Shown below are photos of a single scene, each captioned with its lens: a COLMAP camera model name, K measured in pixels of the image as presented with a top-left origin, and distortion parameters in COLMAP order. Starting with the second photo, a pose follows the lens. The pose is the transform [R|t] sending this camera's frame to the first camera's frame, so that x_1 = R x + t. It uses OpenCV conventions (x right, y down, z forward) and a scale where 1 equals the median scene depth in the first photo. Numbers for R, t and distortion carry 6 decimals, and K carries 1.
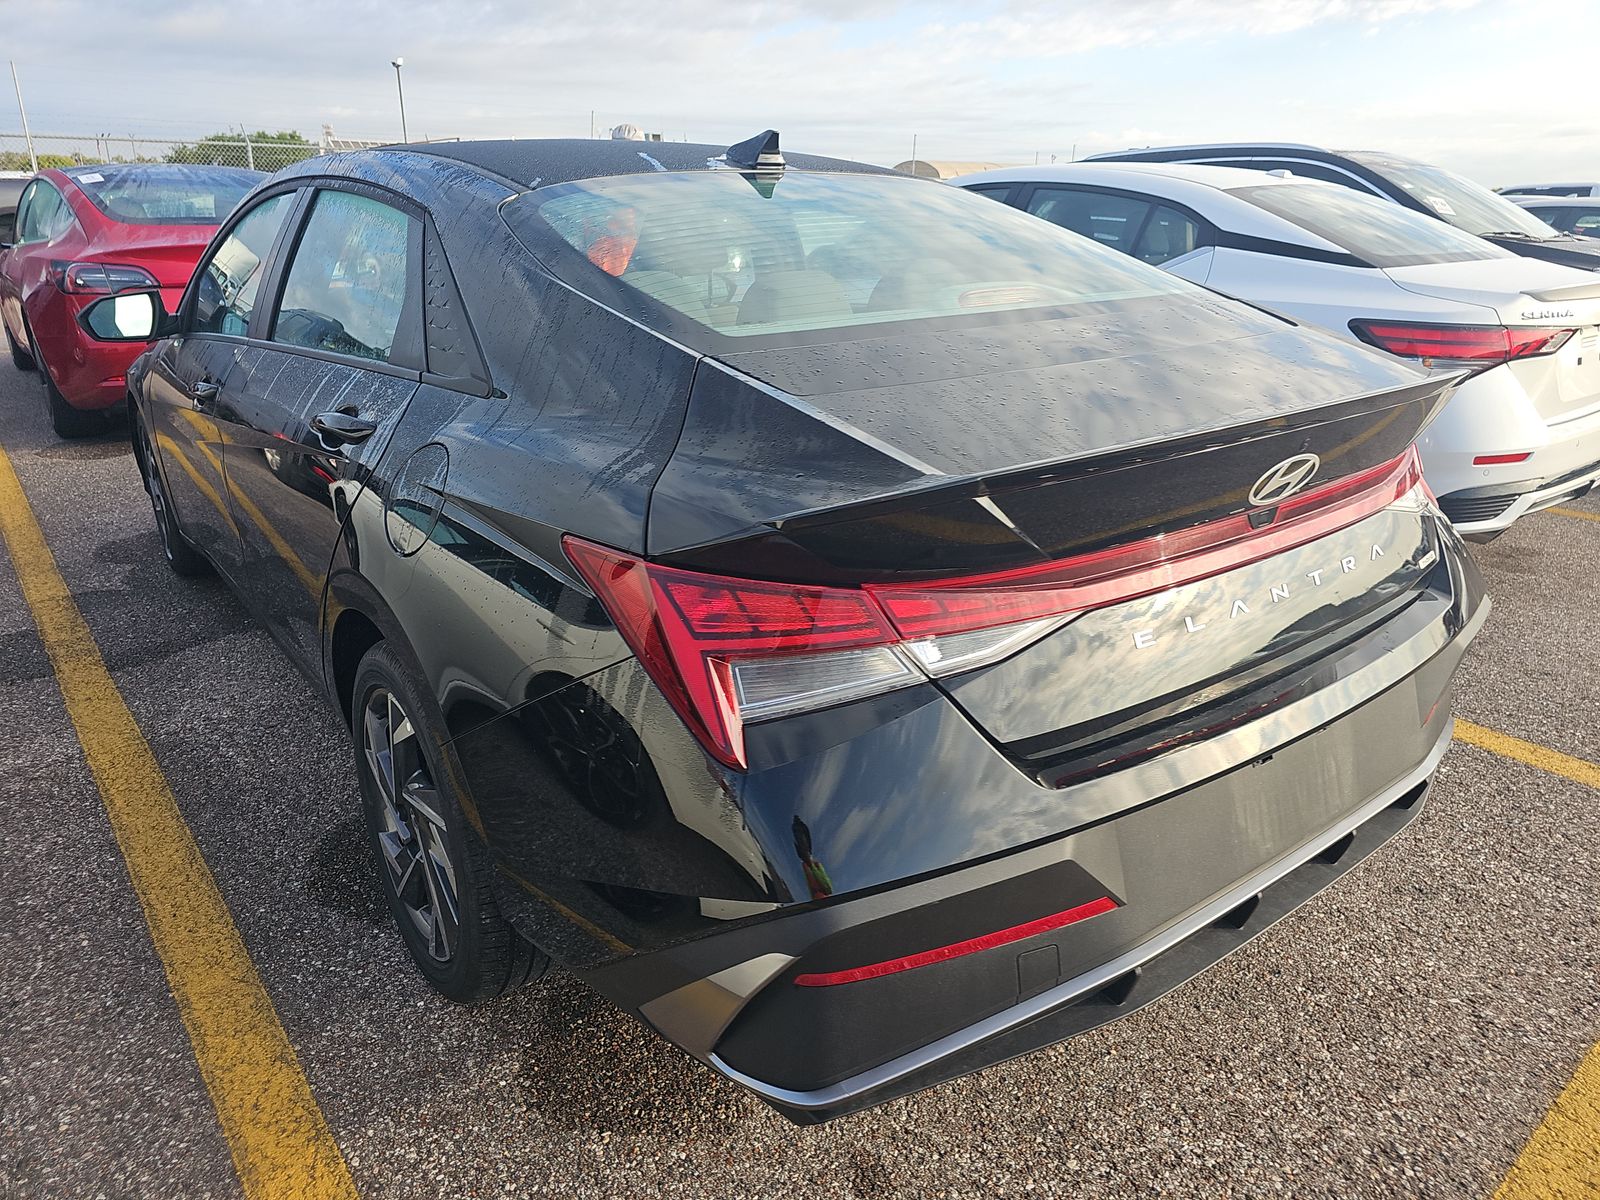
lens RADIAL K [[1079.3, 0, 777.3], [0, 1079.3, 626.7], [0, 0, 1]] dist [0.049875, -0.027835]
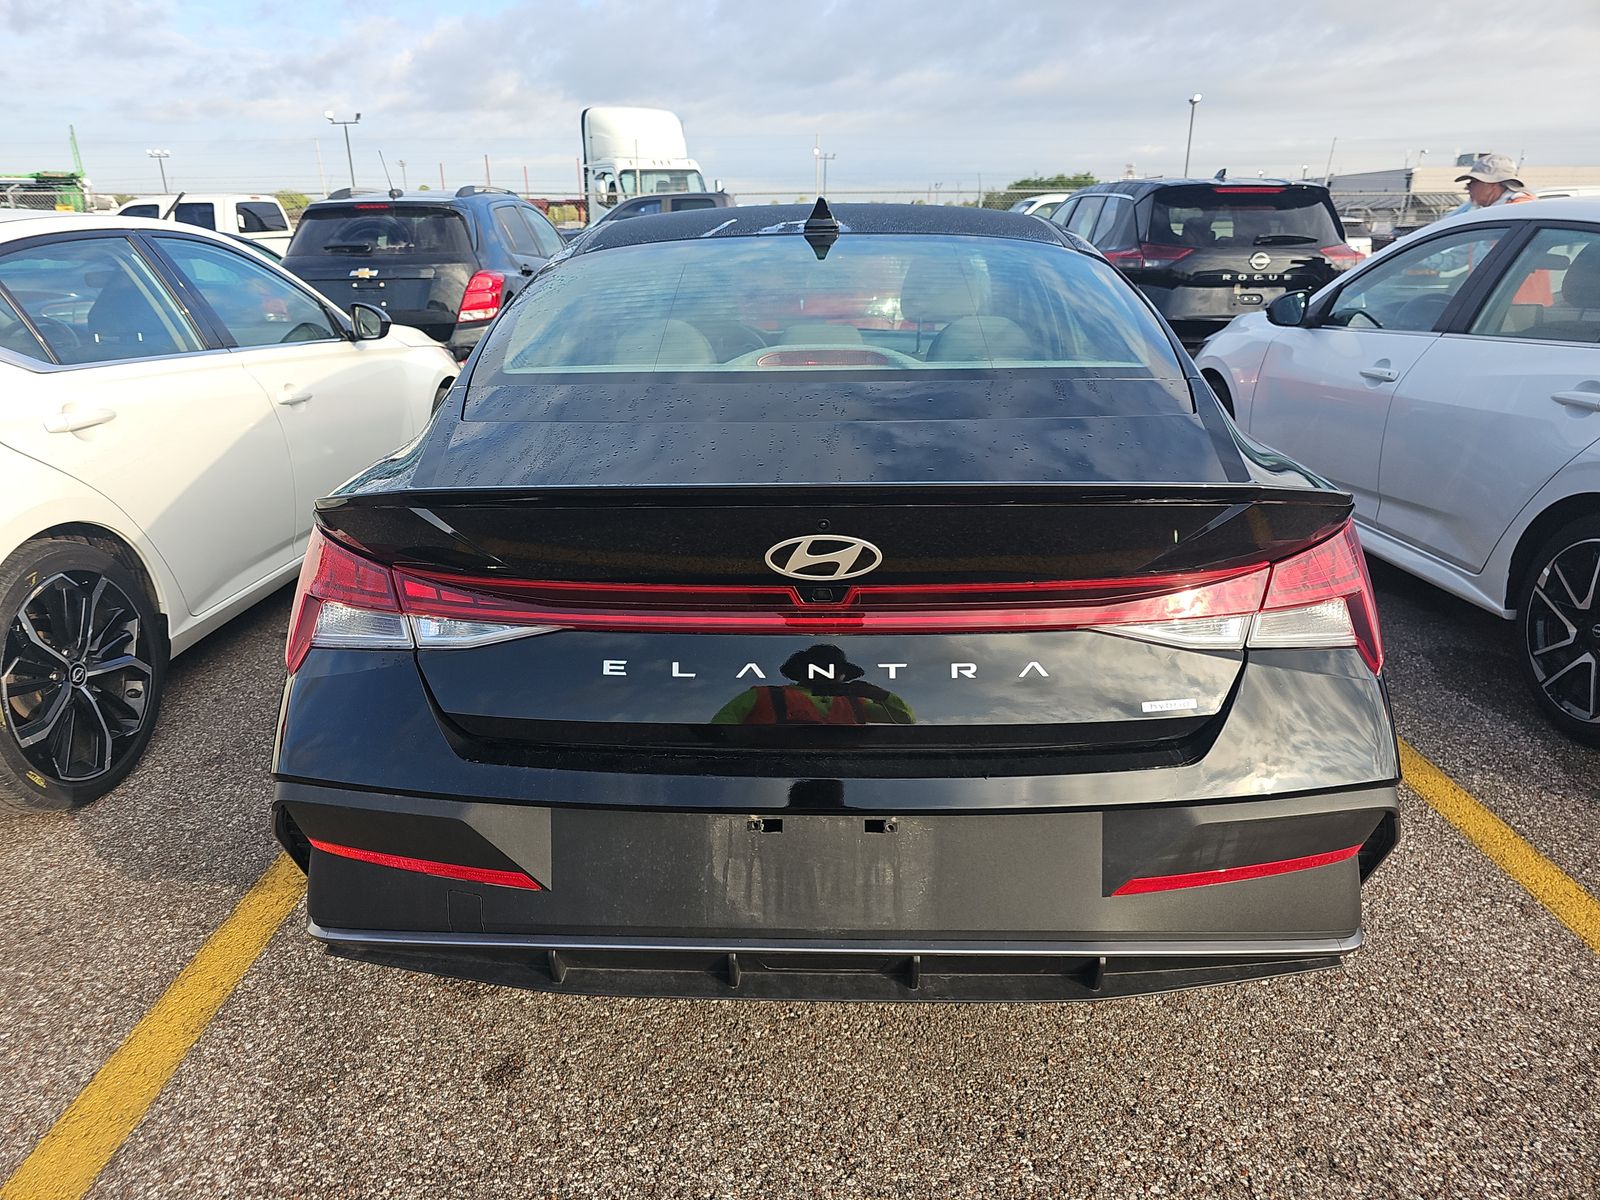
lens RADIAL K [[1079.3, 0, 777.3], [0, 1079.3, 626.7], [0, 0, 1]] dist [0.049875, -0.027835]
pose [[0.769299, 0.215207, -0.601552, 0.716185], [-0.230120, 0.971700, 0.053338, -0.082151], [0.596006, 0.097396, 0.797051, 0.131802]]
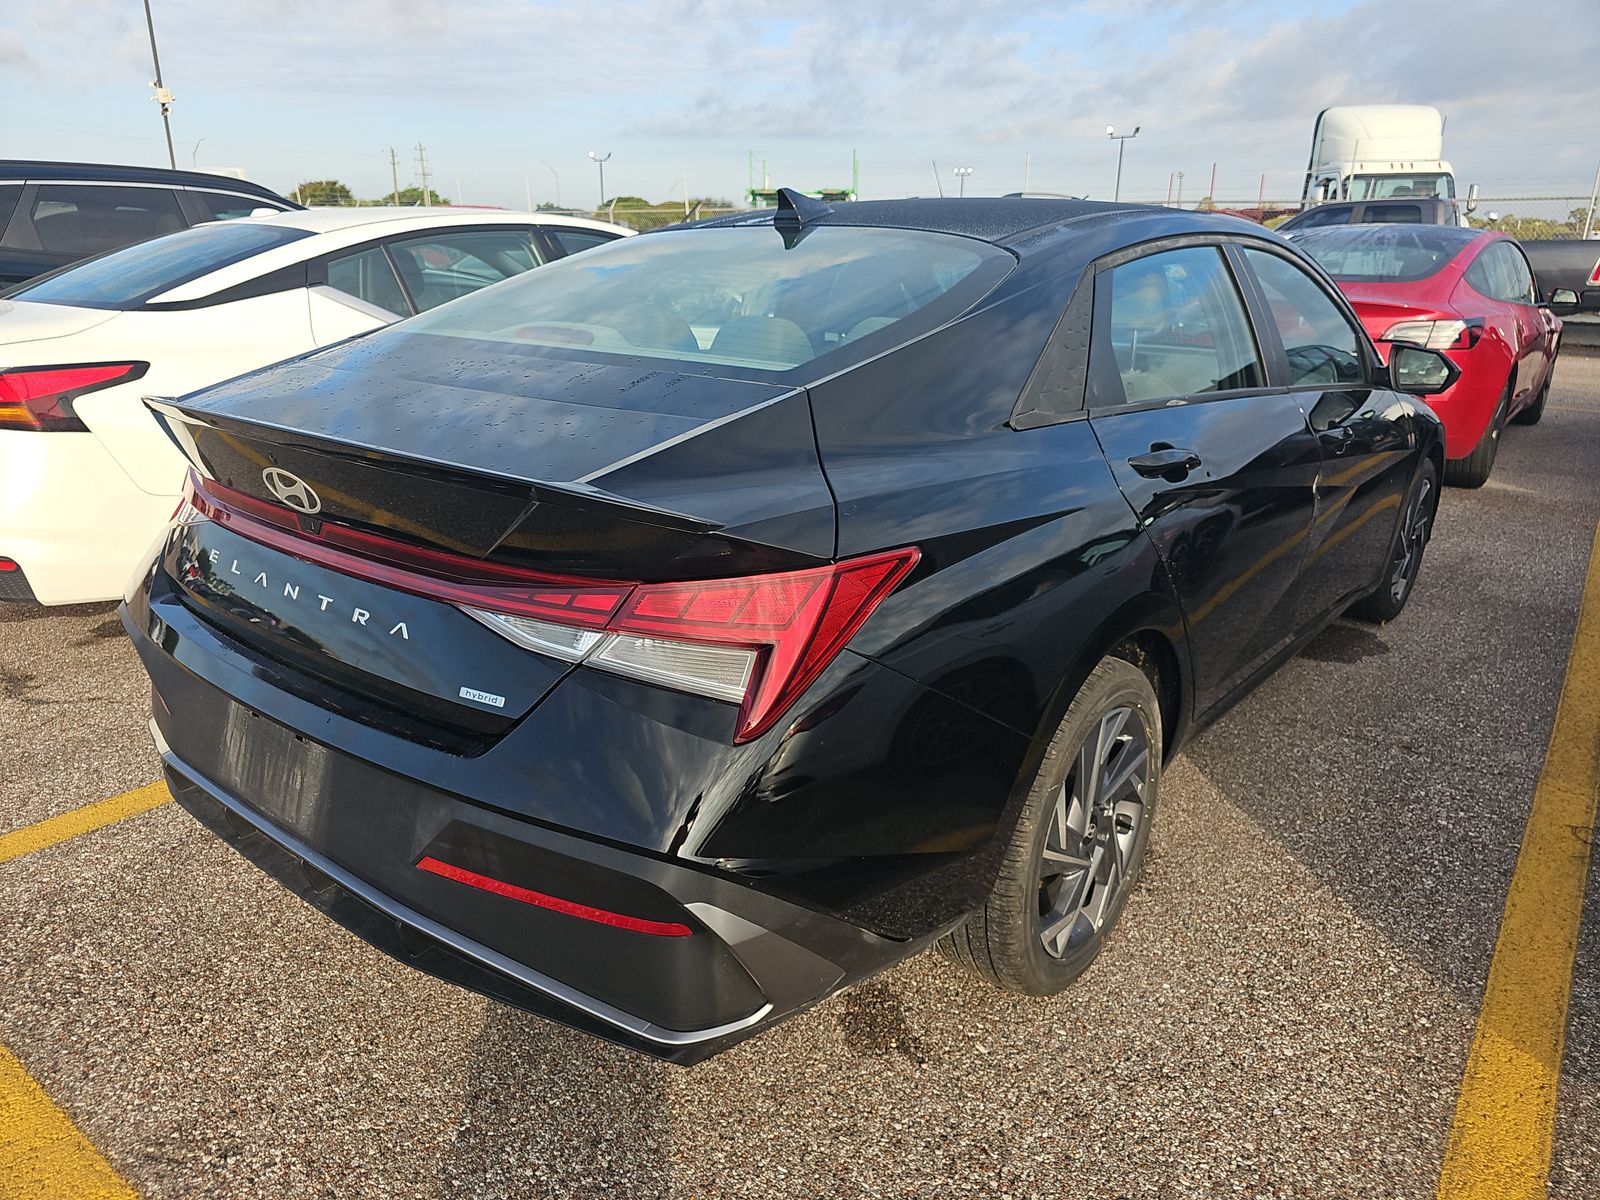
lens RADIAL K [[1079.3, 0, 777.3], [0, 1079.3, 626.7], [0, 0, 1]] dist [0.049875, -0.027835]
pose [[0.228498, 0.333380, -0.914684, 1.115900], [-0.376203, 0.896794, 0.232880, -0.305139], [0.897920, 0.290894, 0.330334, 0.738888]]
